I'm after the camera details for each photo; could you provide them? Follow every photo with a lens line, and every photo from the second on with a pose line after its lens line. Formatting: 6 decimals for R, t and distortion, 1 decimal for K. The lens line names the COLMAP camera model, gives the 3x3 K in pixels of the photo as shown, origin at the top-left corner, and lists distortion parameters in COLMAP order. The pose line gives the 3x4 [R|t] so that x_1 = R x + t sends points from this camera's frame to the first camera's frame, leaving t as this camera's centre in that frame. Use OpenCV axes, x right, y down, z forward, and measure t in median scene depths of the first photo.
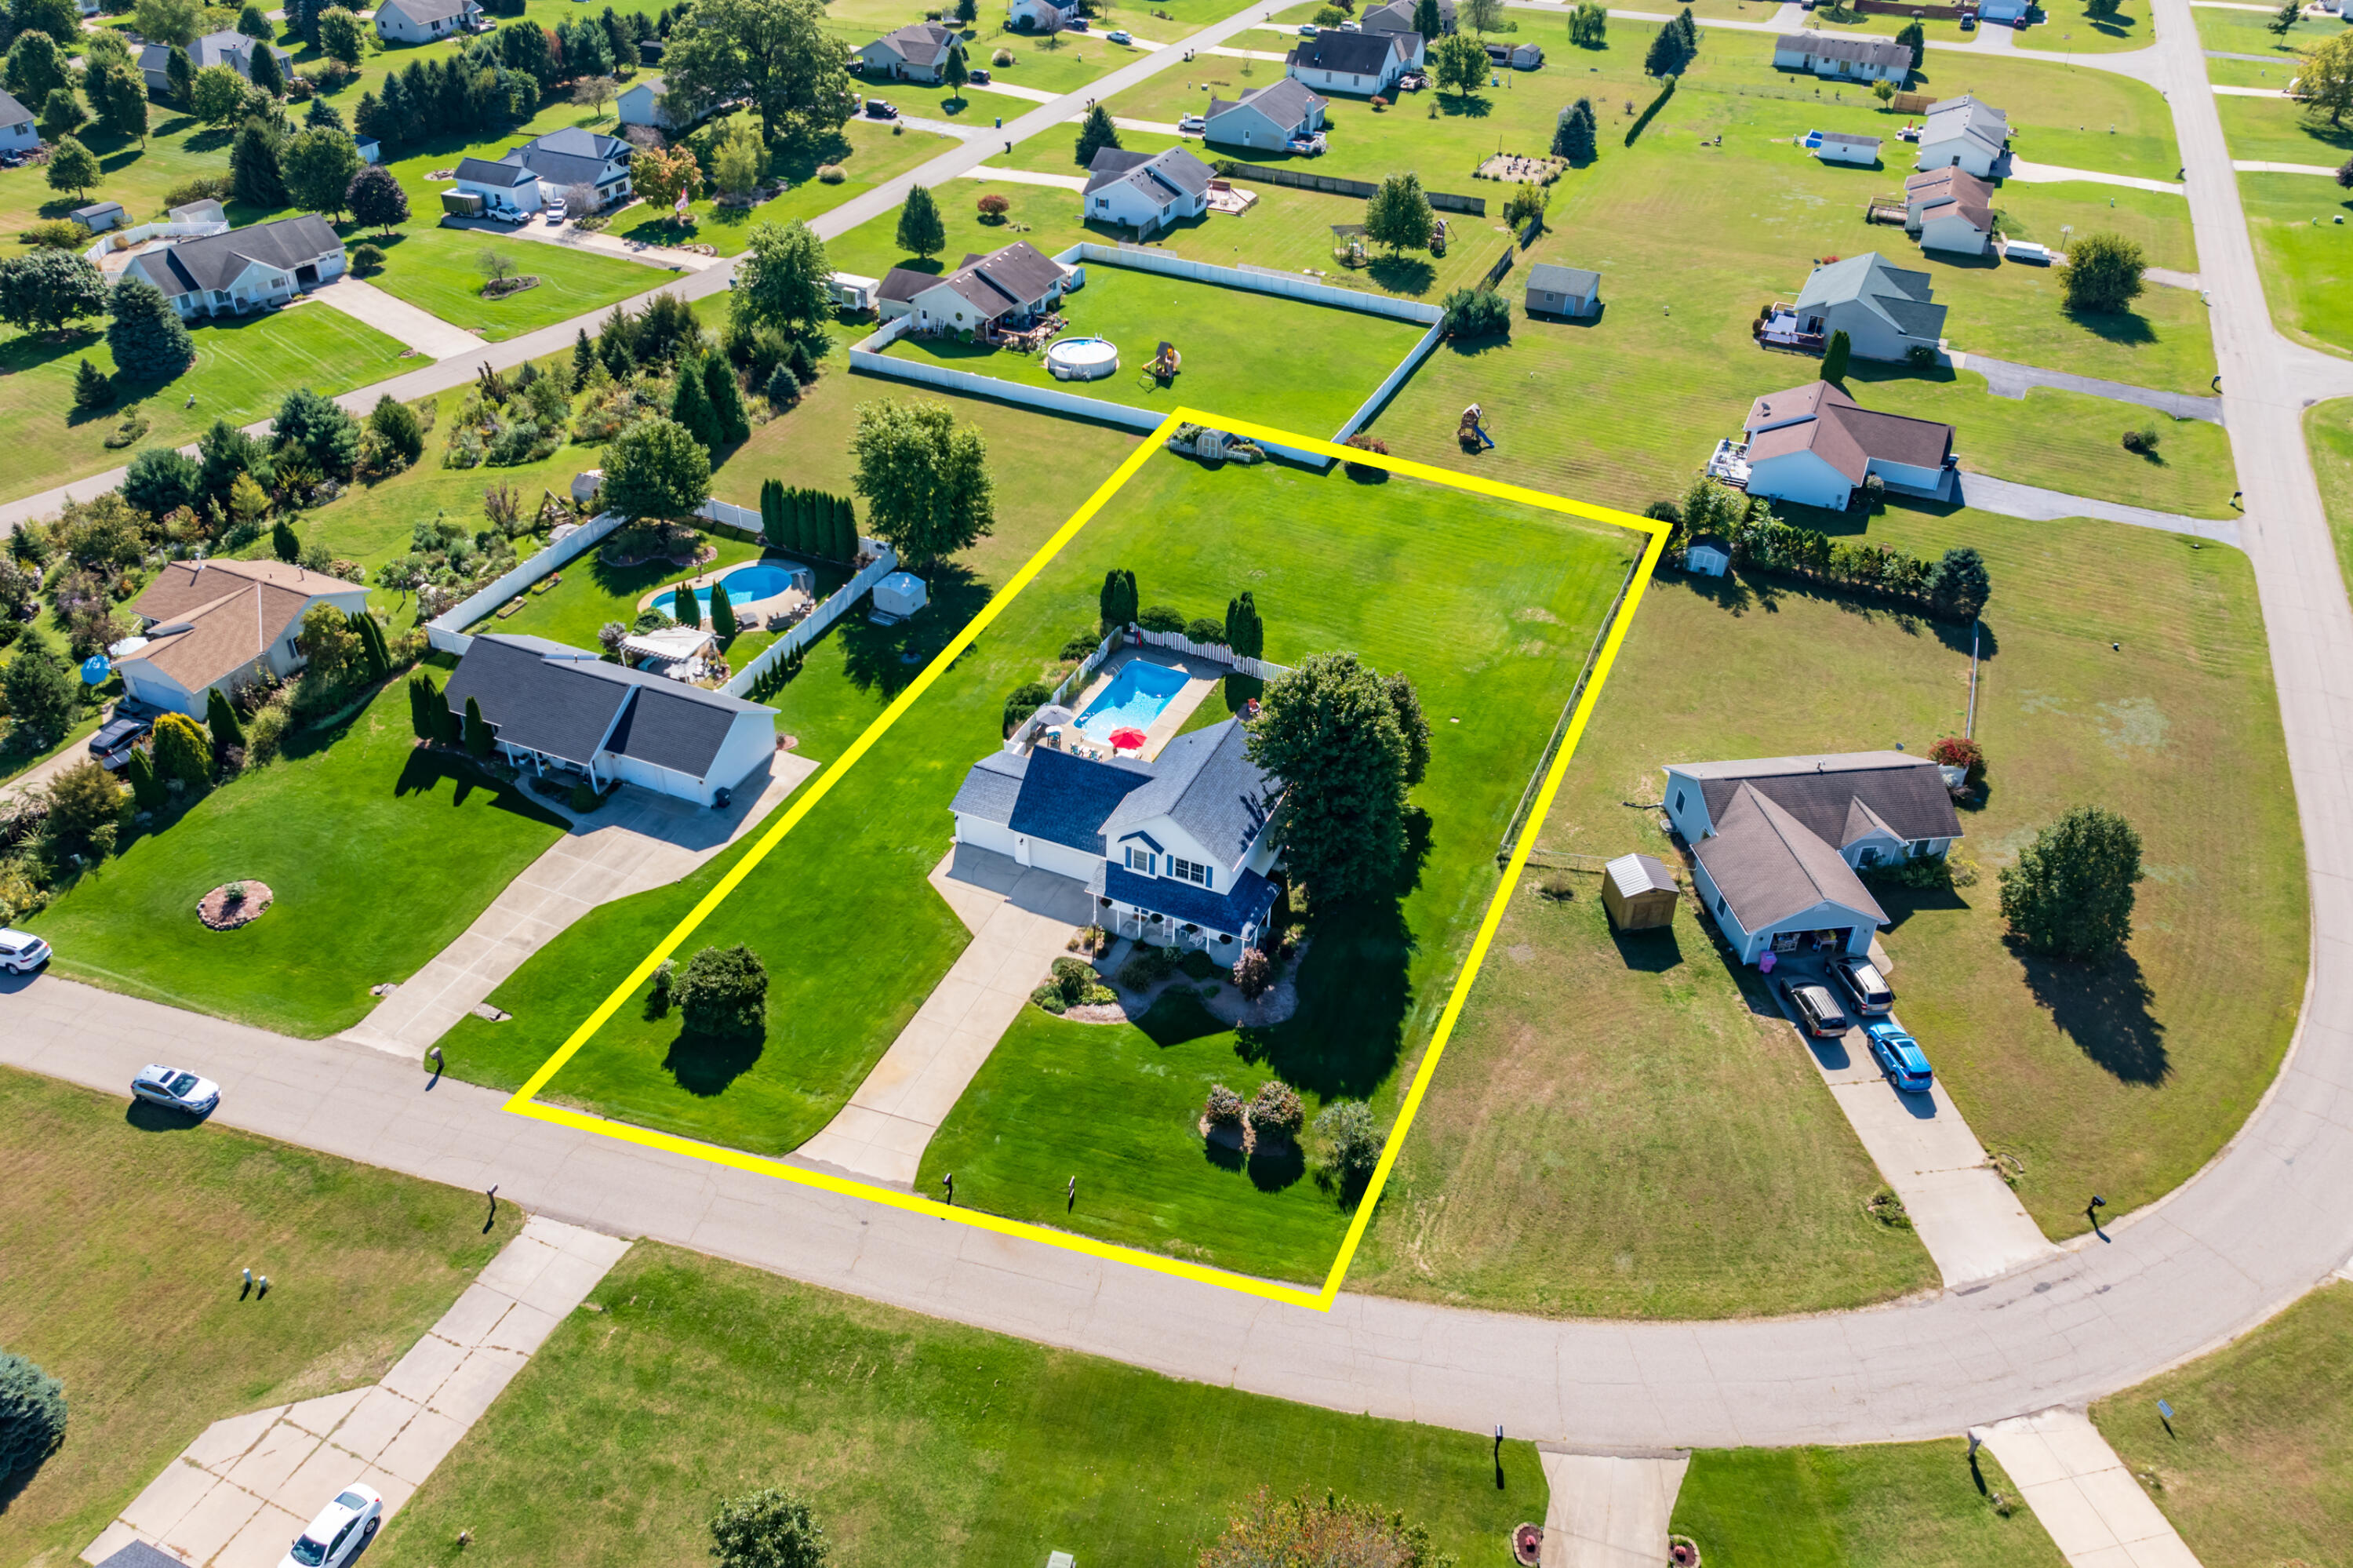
lens RADIAL K [[1732.8, 0, 1129.0], [0, 1732.8, 731.8], [0, 0, 1]] dist [-0.026033, 0.000150]
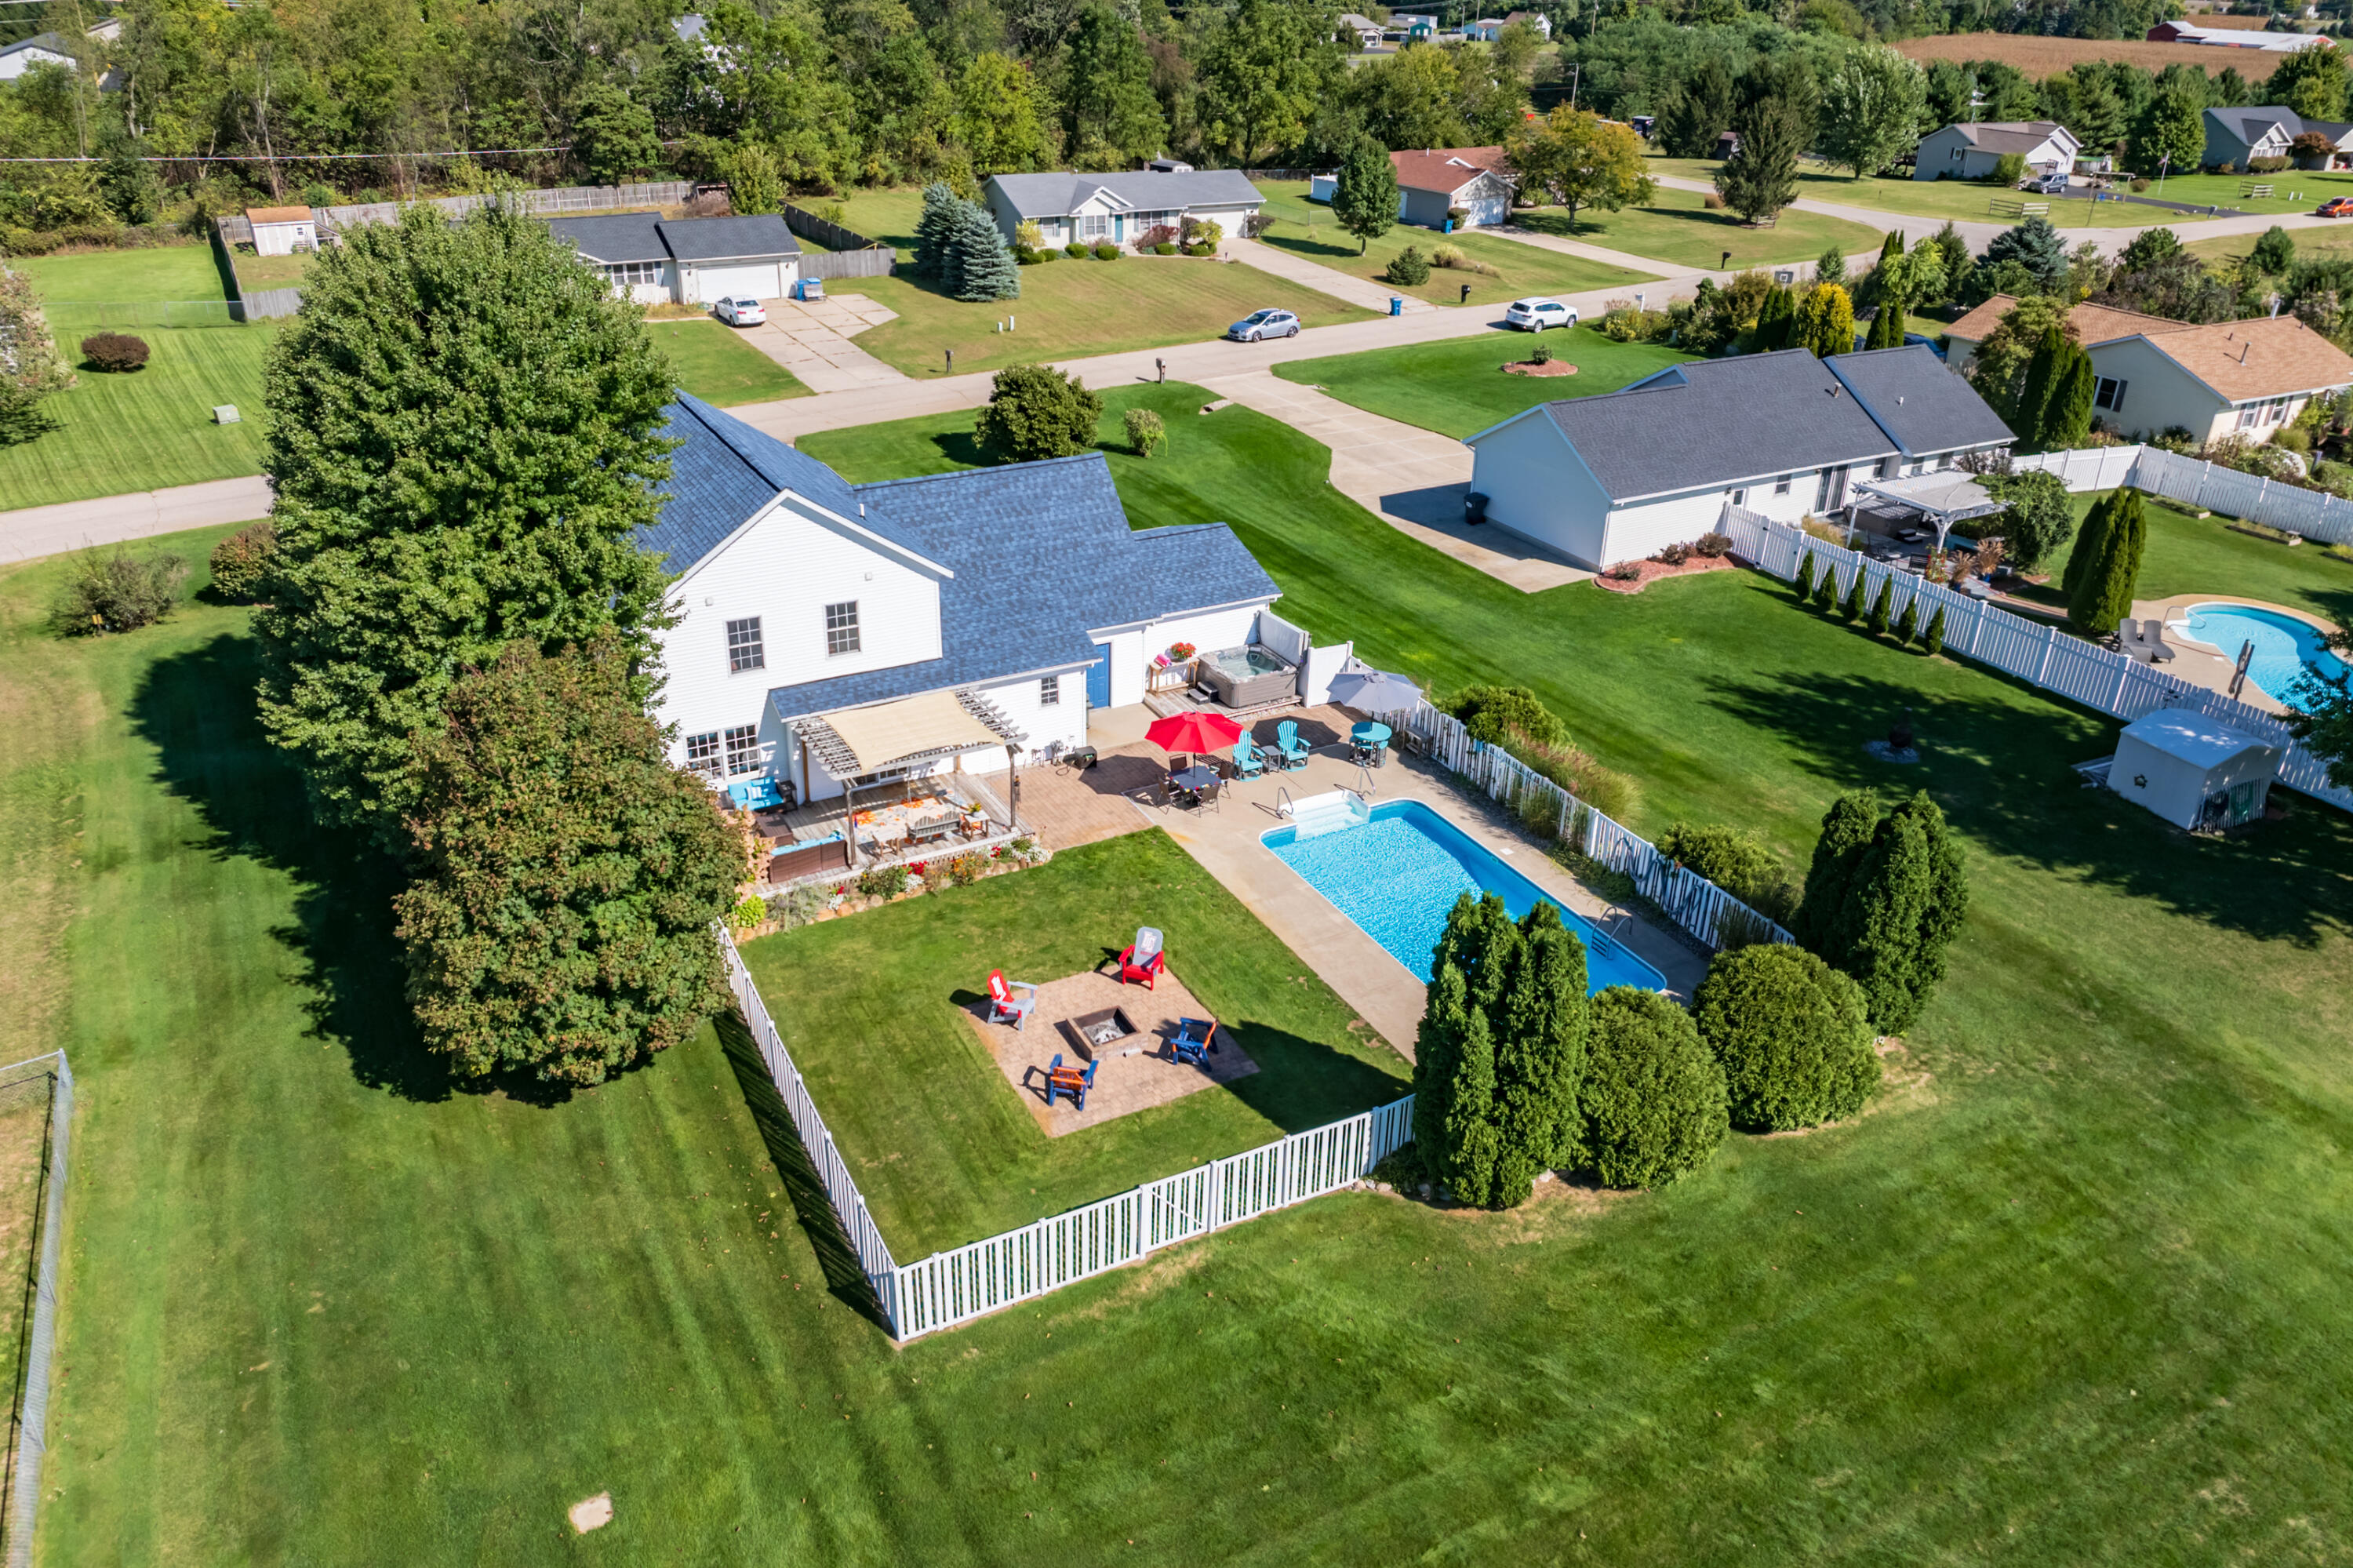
lens RADIAL K [[1655.8, 0, 1188.1], [0, 1655.8, 748.2], [0, 0, 1]] dist [-0.027927, 0.006342]
pose [[-0.588322, 0.331395, -0.737601, 0.226962], [-0.479300, 0.591743, 0.648160, -0.193508], [0.651267, 0.734859, -0.189298, 0.886492]]
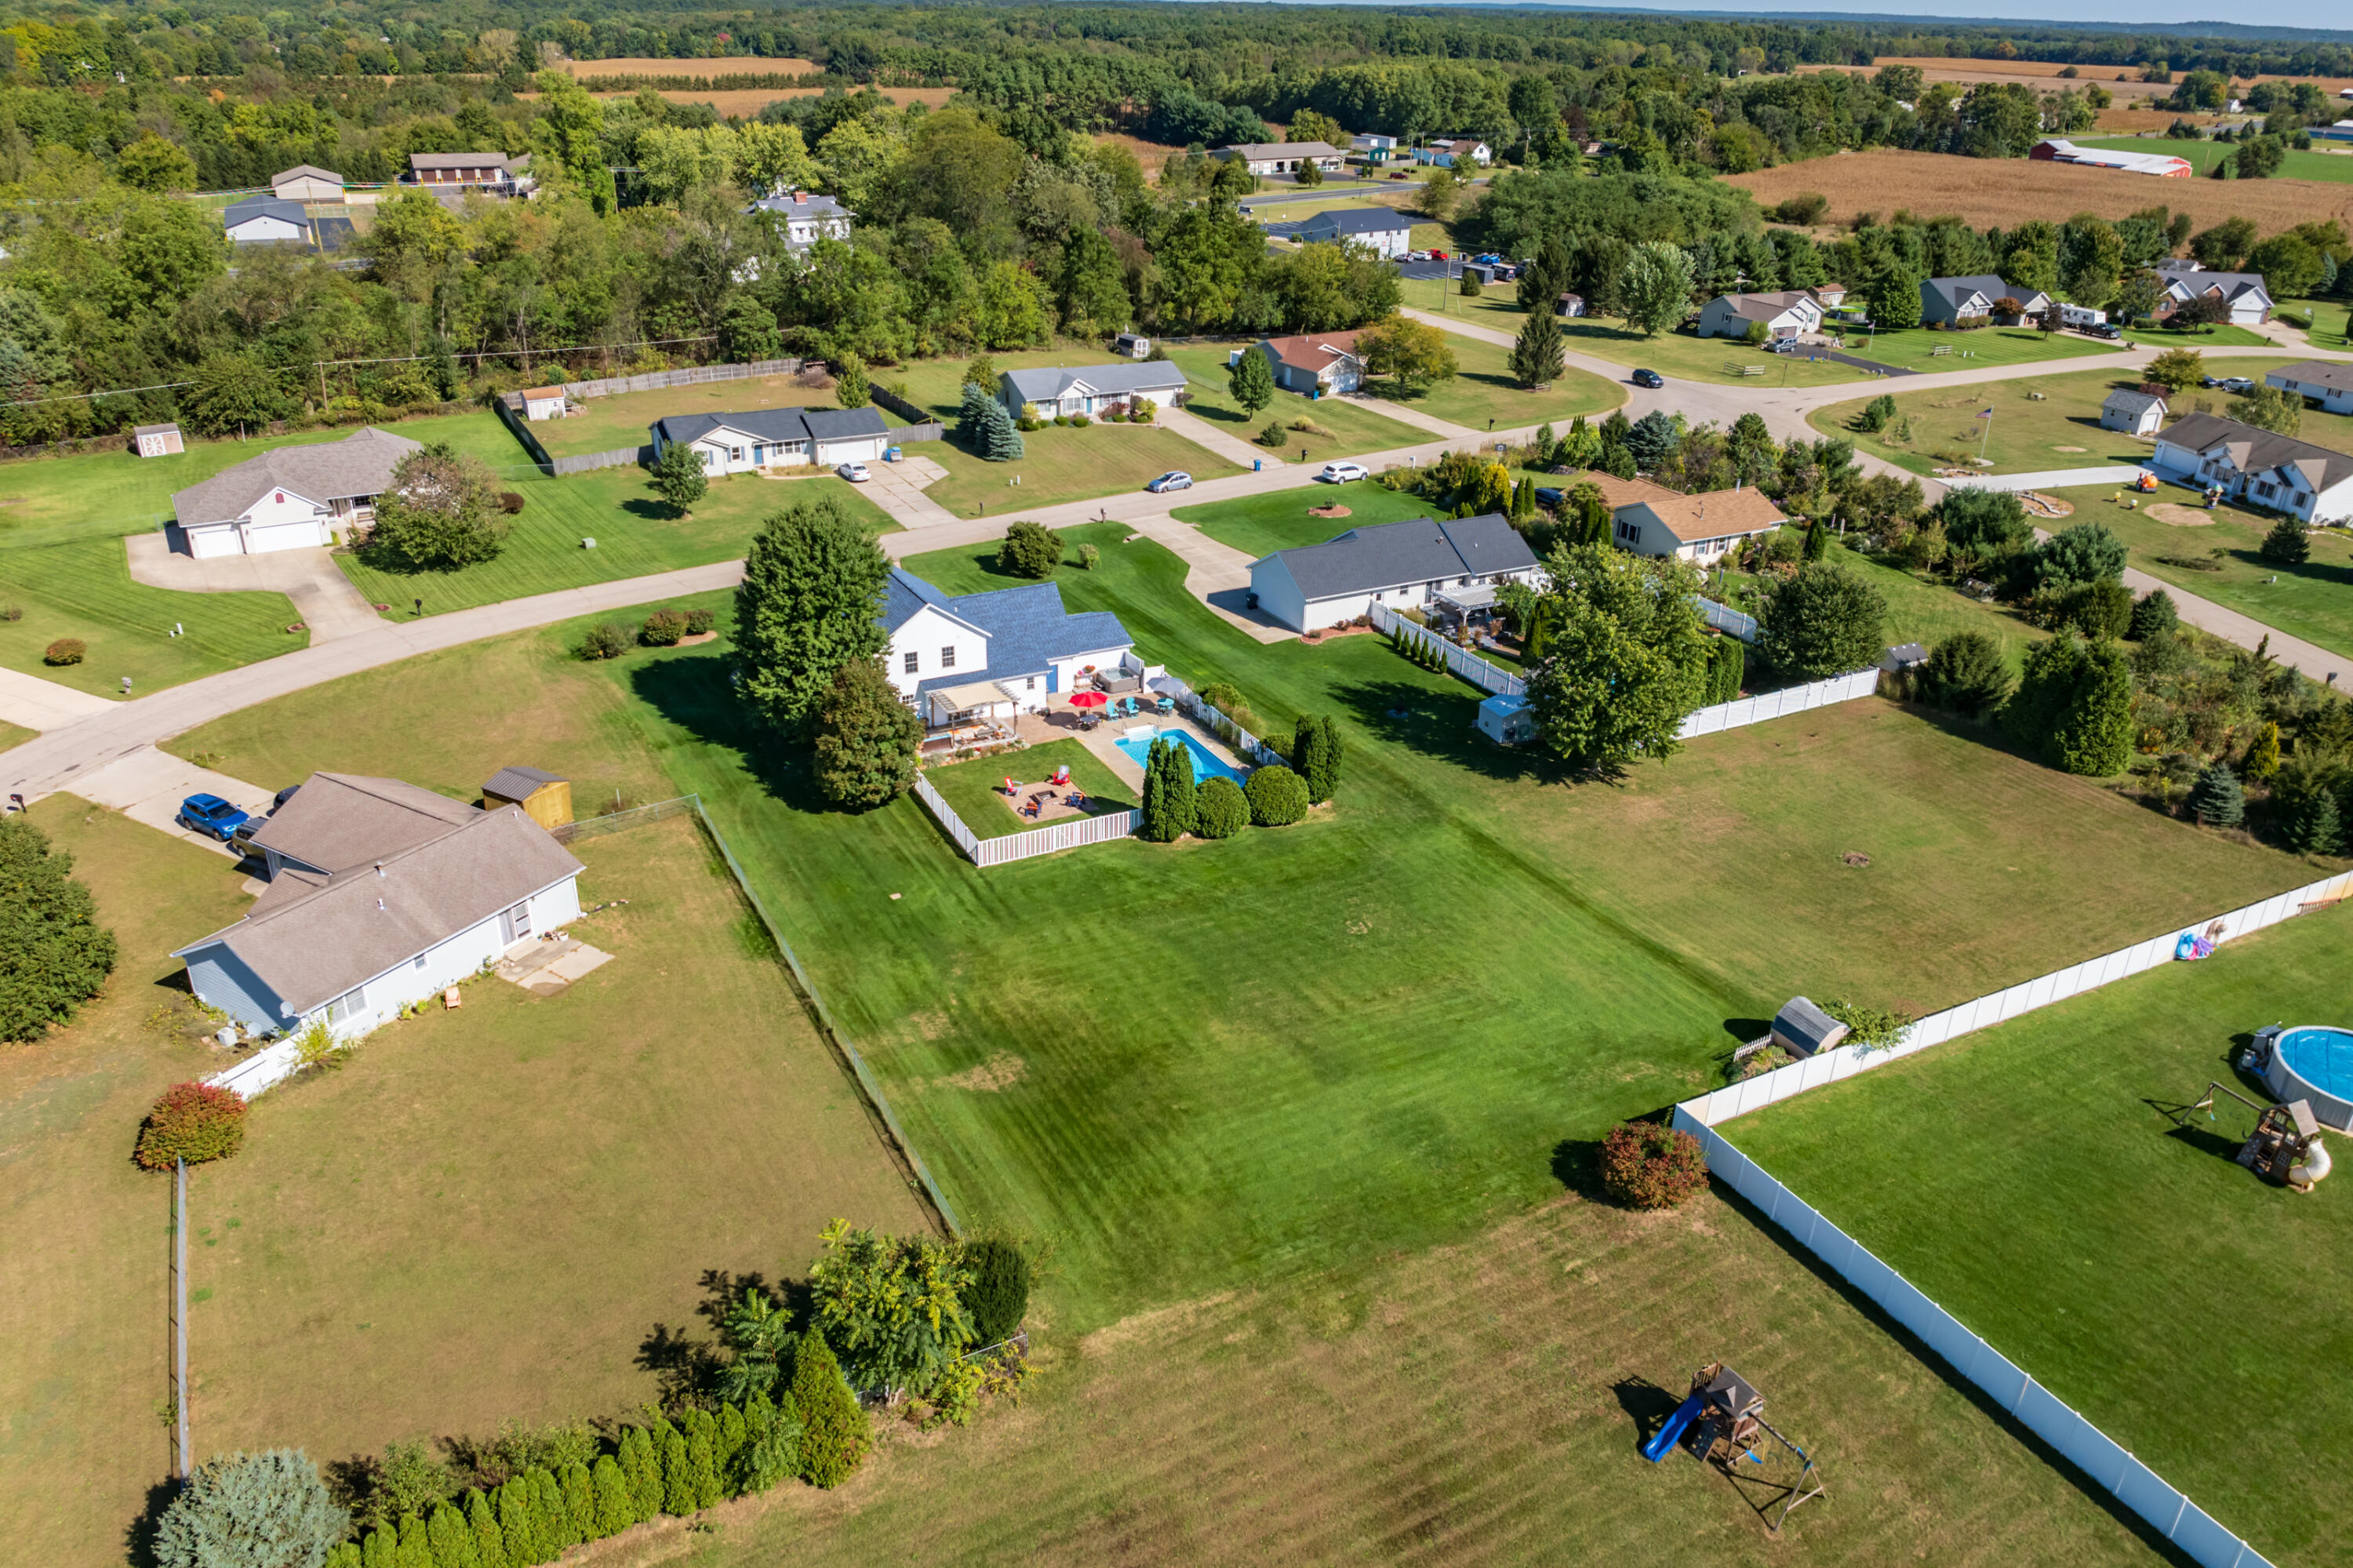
lens RADIAL K [[1652.5, 0, 1183.6], [0, 1652.5, 788.2], [0, 0, 1]] dist [-0.028508, 0.006725]
pose [[-0.595787, 0.323491, -0.735113, 0.543710], [-0.478260, 0.592417, 0.648313, -0.485524], [0.645217, 0.737832, -0.198241, 1.035477]]
